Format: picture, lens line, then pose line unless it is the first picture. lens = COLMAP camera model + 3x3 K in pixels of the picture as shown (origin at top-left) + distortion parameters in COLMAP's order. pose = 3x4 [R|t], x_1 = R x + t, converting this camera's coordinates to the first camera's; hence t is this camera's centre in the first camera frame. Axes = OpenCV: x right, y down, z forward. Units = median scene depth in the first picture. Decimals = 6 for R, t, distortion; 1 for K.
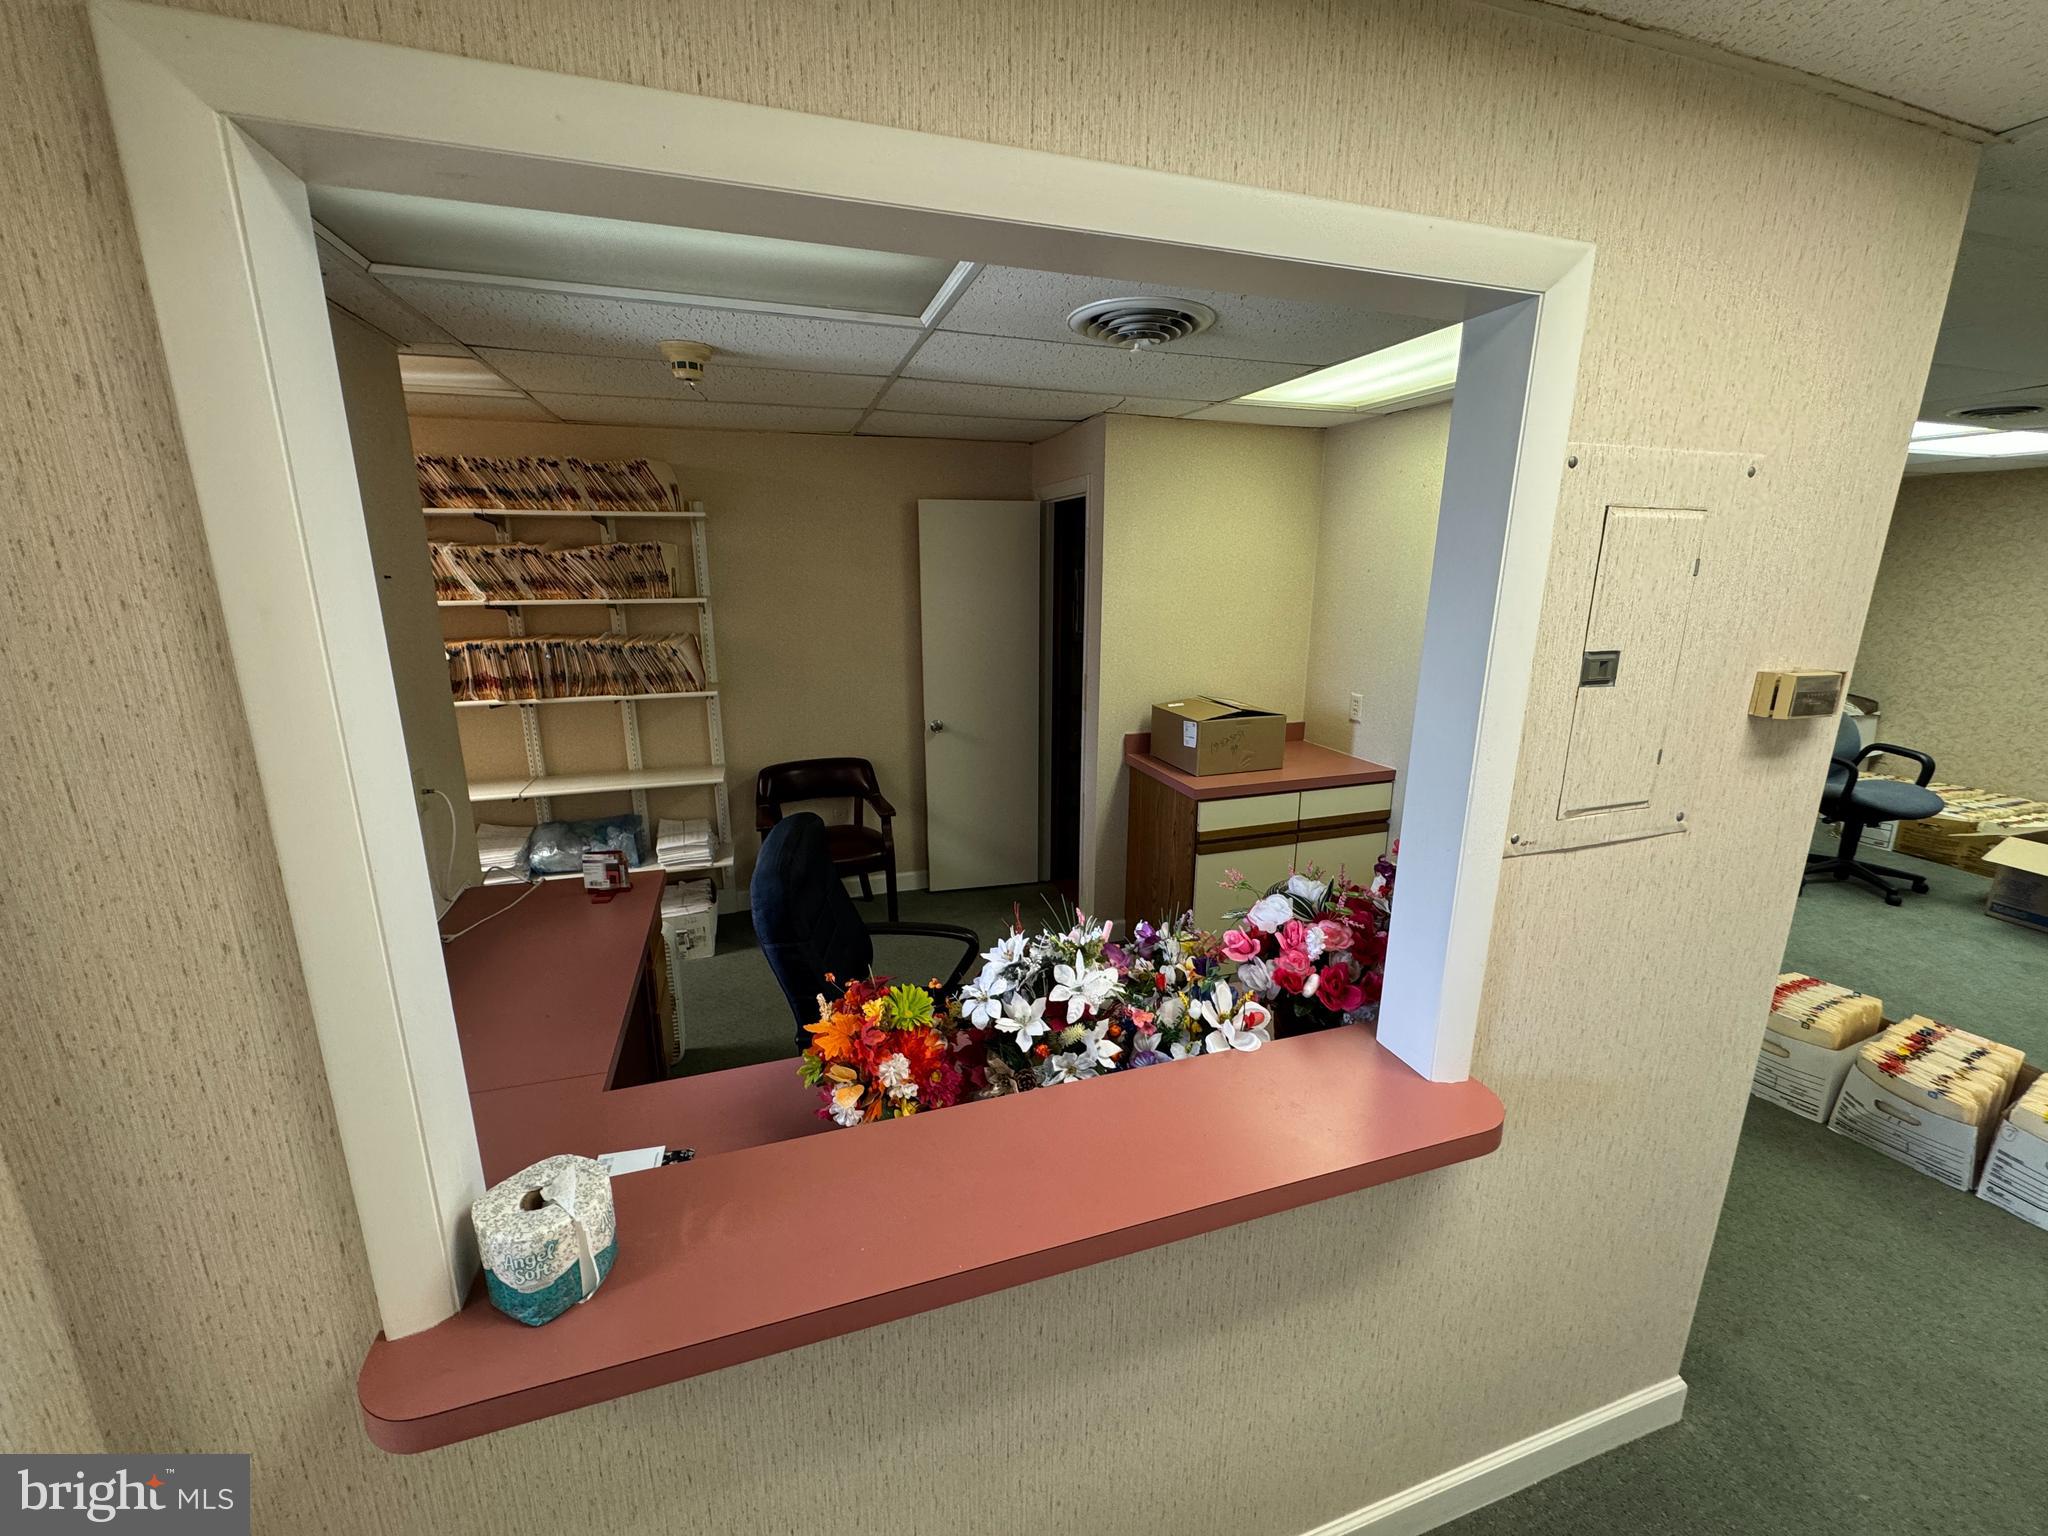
lens RADIAL K [[810.3, 0, 1023.3], [0, 810.3, 761.6], [0, 0, 1]] dist [-0.002042, 0.000691]
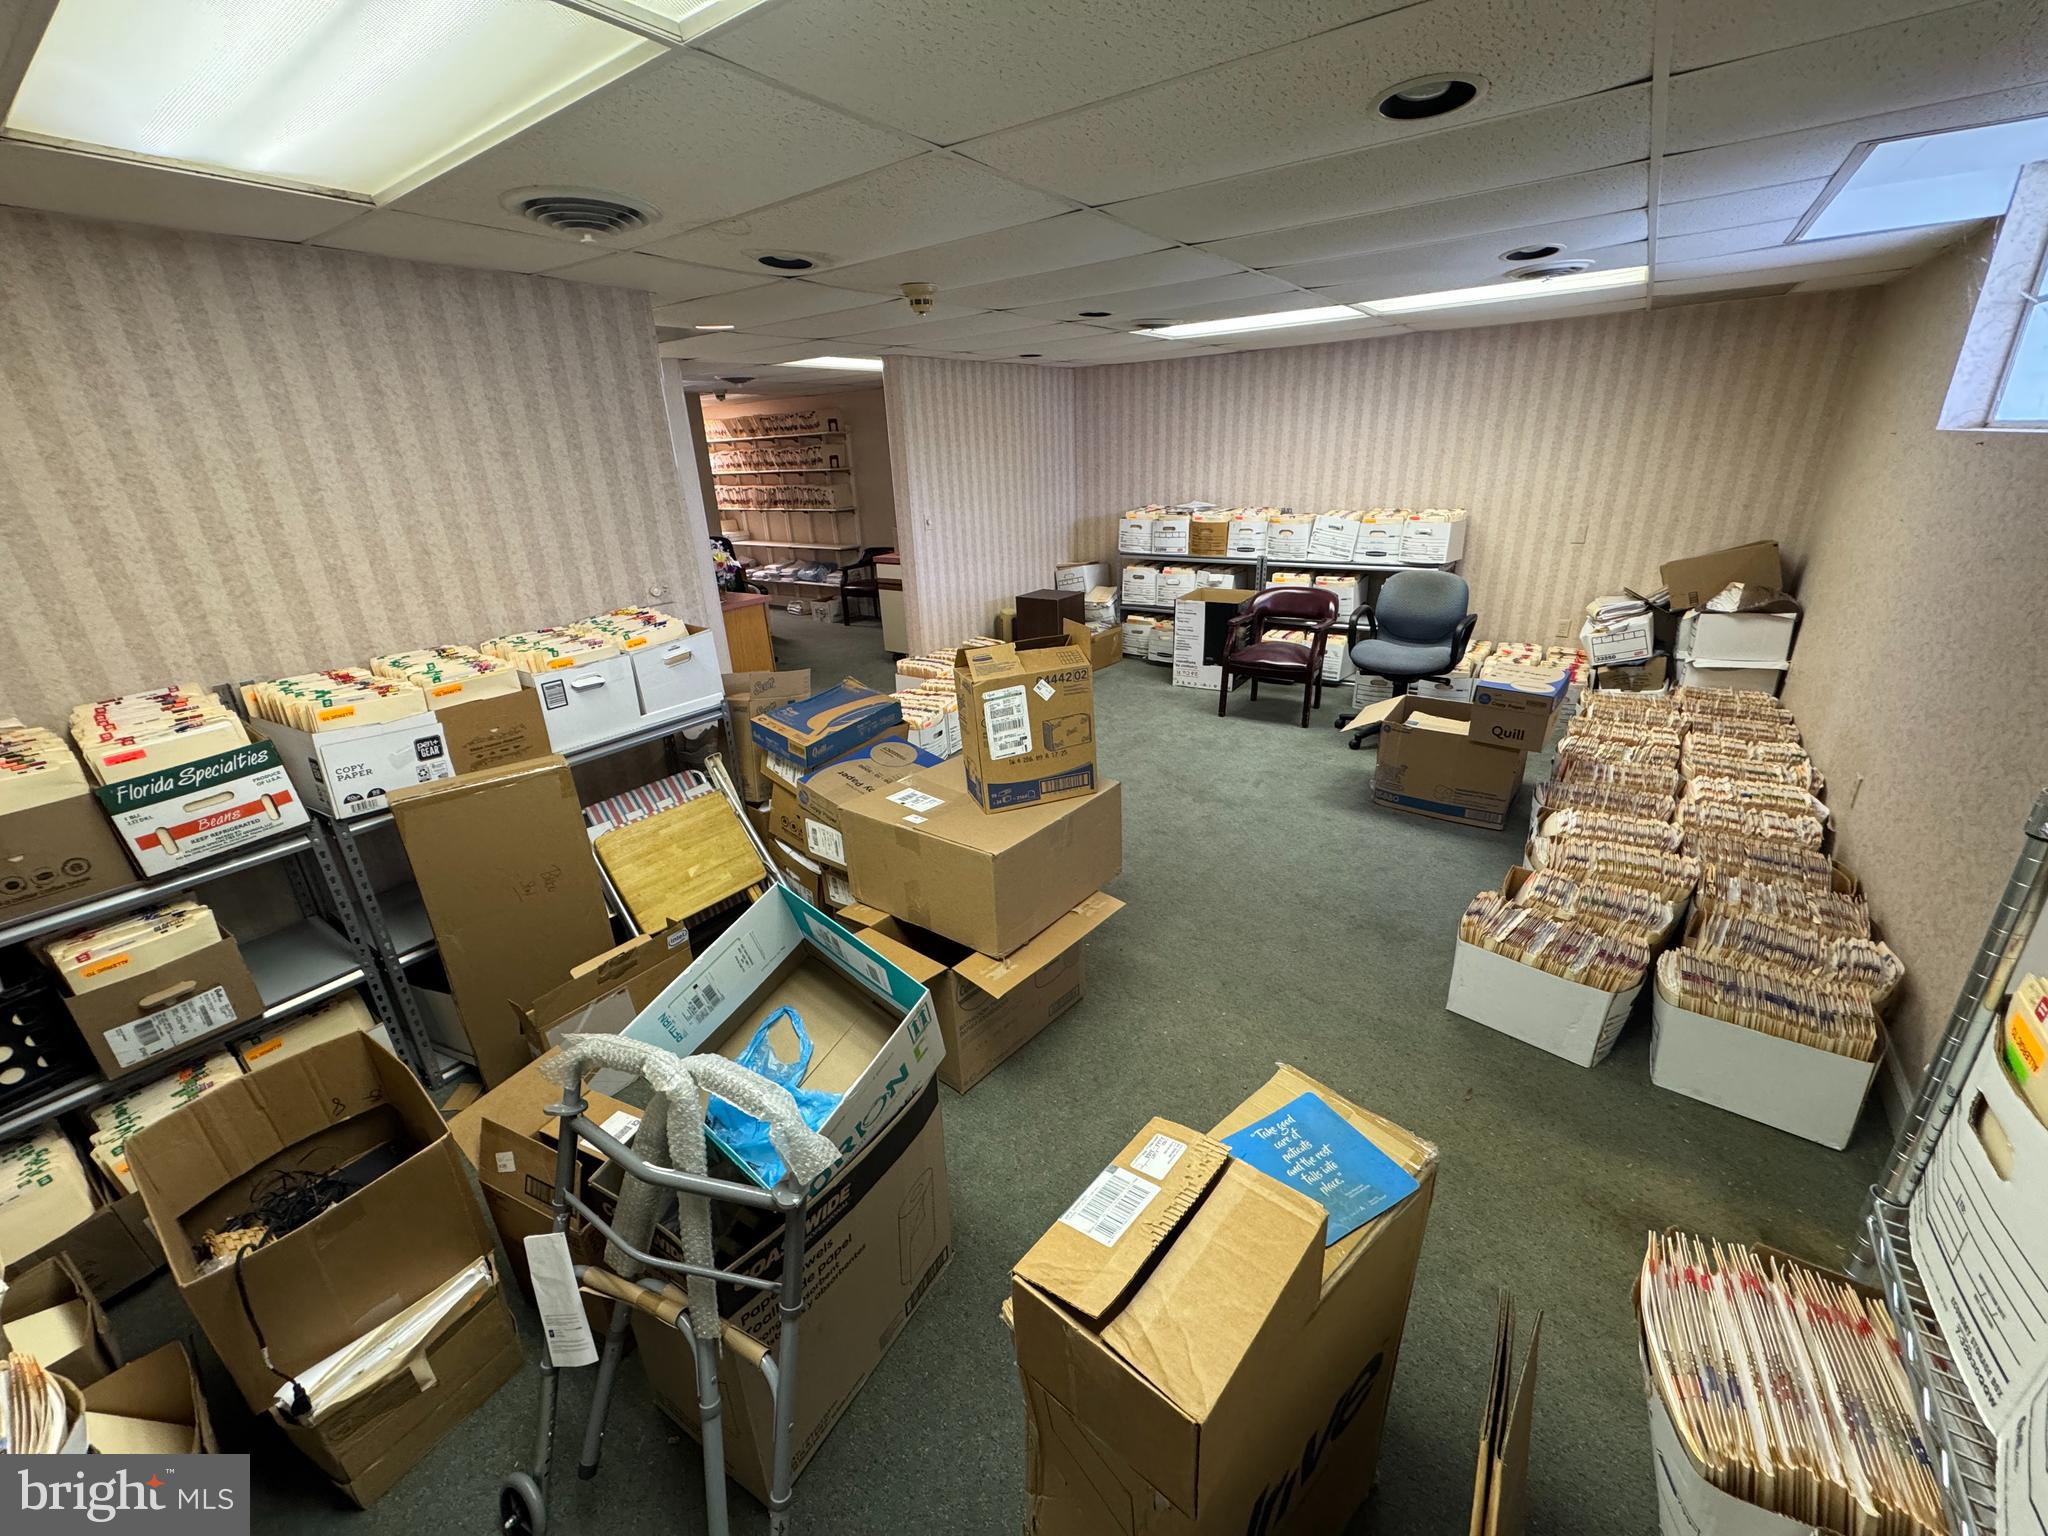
lens RADIAL K [[810.3, 0, 1018.0], [0, 810.3, 761.0], [0, 0, 1]] dist [-0.002042, 0.000691]
pose [[0.595960, 0.266546, -0.757486, 2.115404], [-0.148664, 0.963620, 0.222117, 0.019476], [0.789133, -0.019762, 0.613904, -0.060989]]
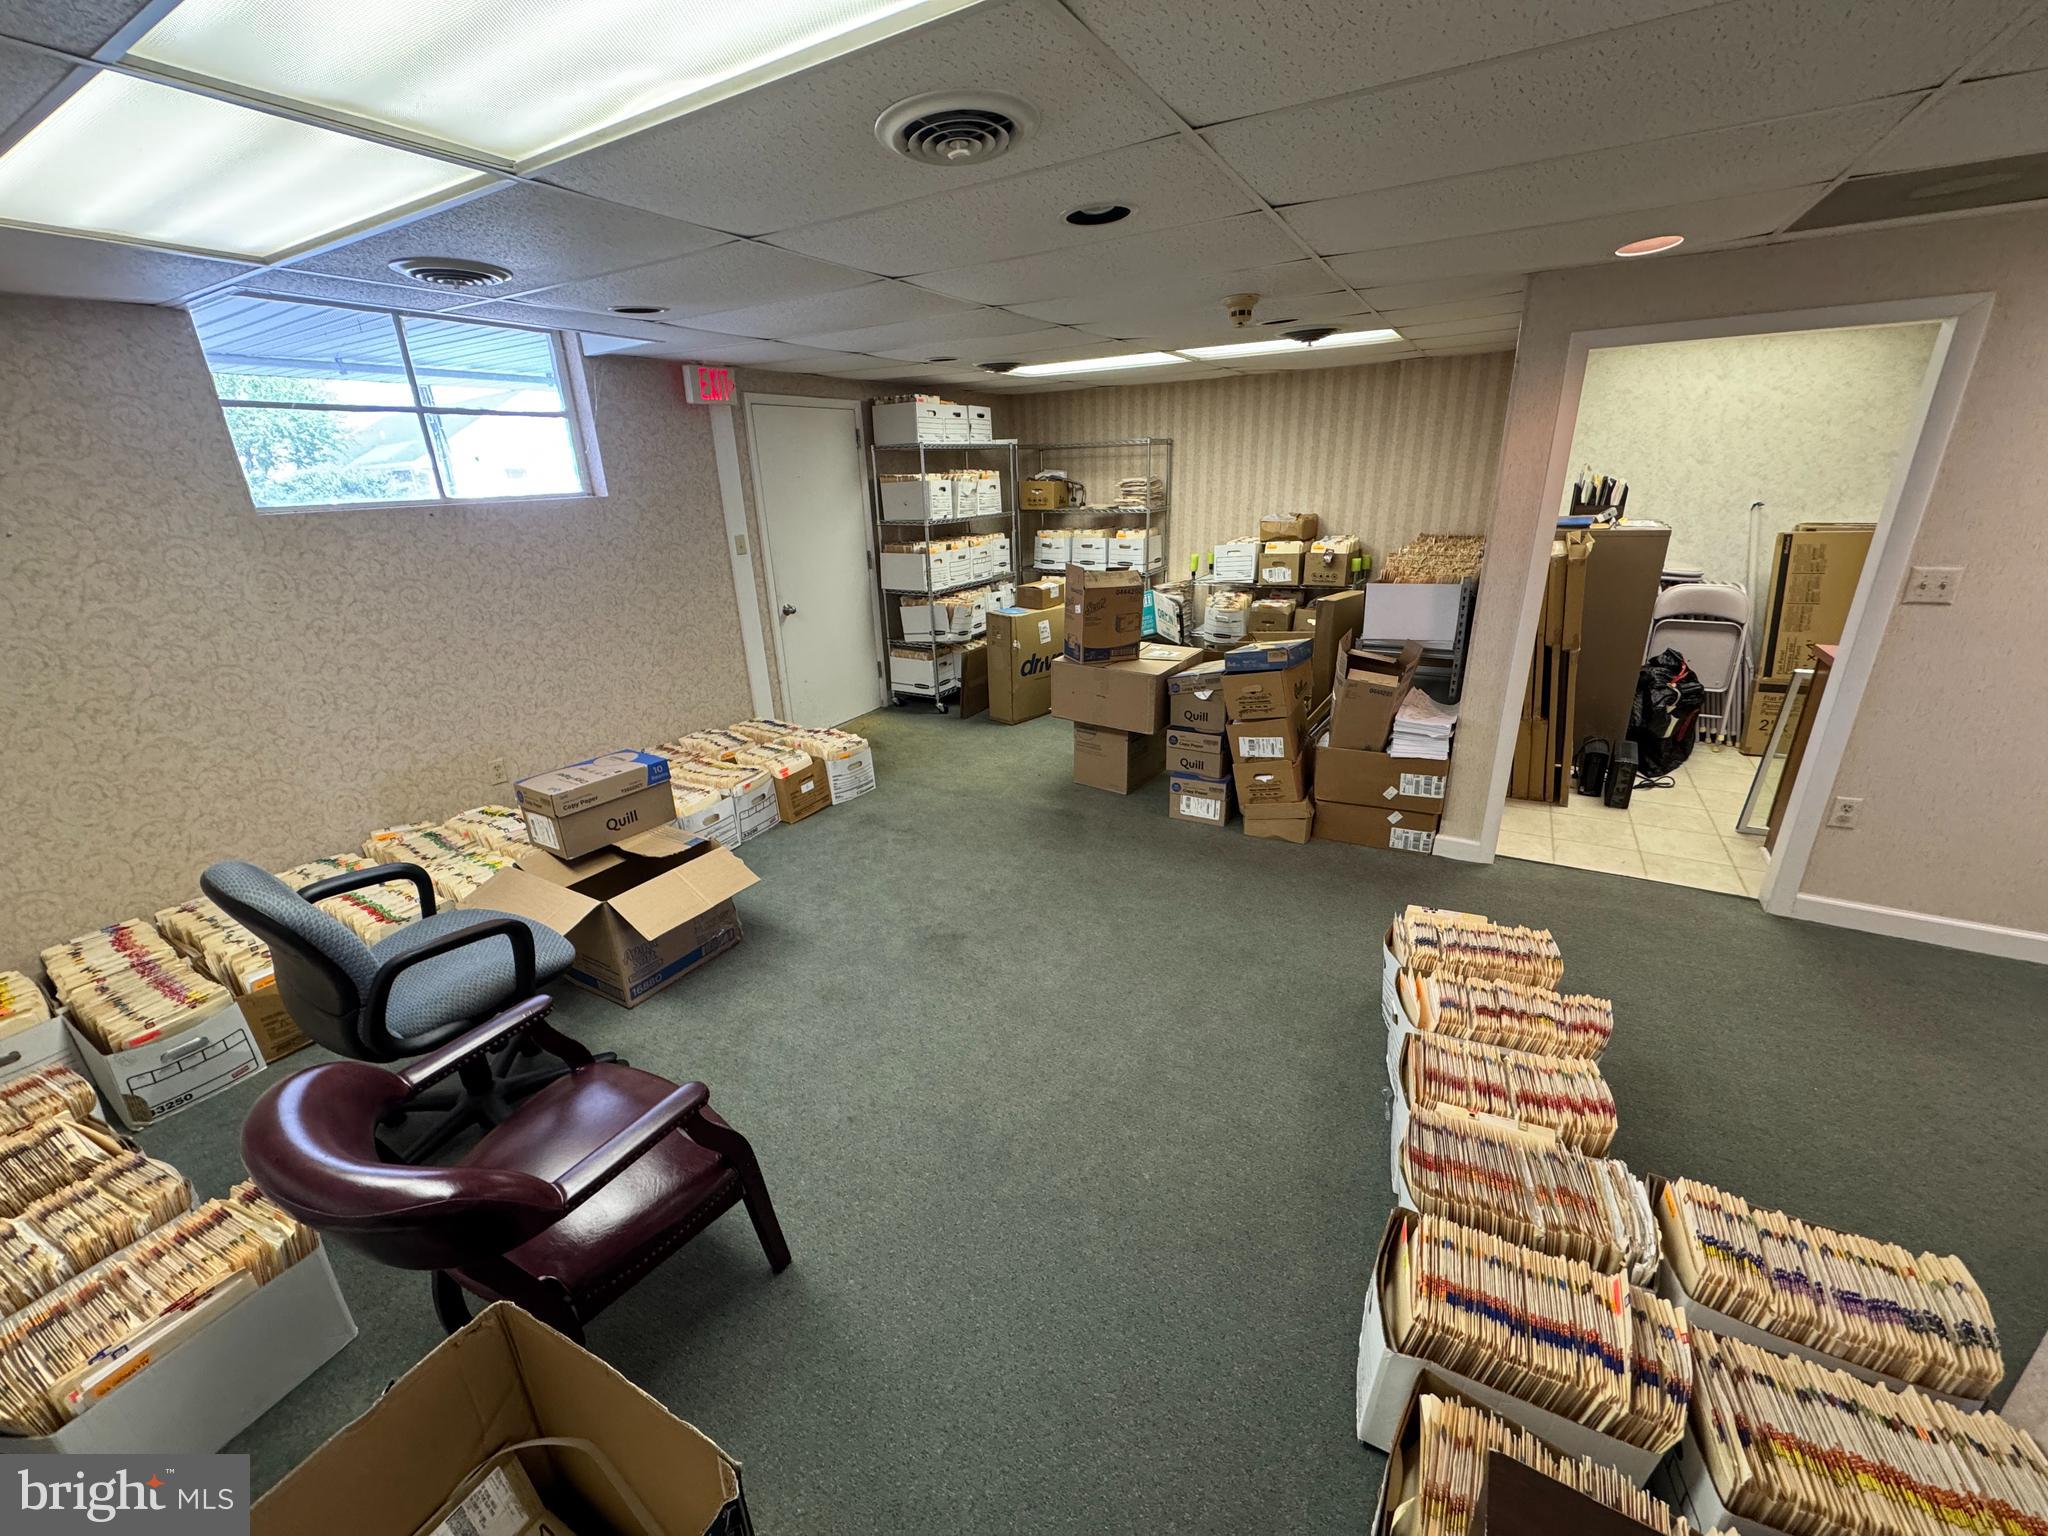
lens RADIAL K [[810.3, 0, 1019.8], [0, 810.3, 756.7], [0, 0, 1]] dist [-0.002042, 0.000691]
pose [[-0.663283, -0.231345, 0.711713, 0.669977], [0.205725, 0.858014, 0.470627, -0.305891], [-0.719537, 0.458575, -0.521512, 1.276780]]
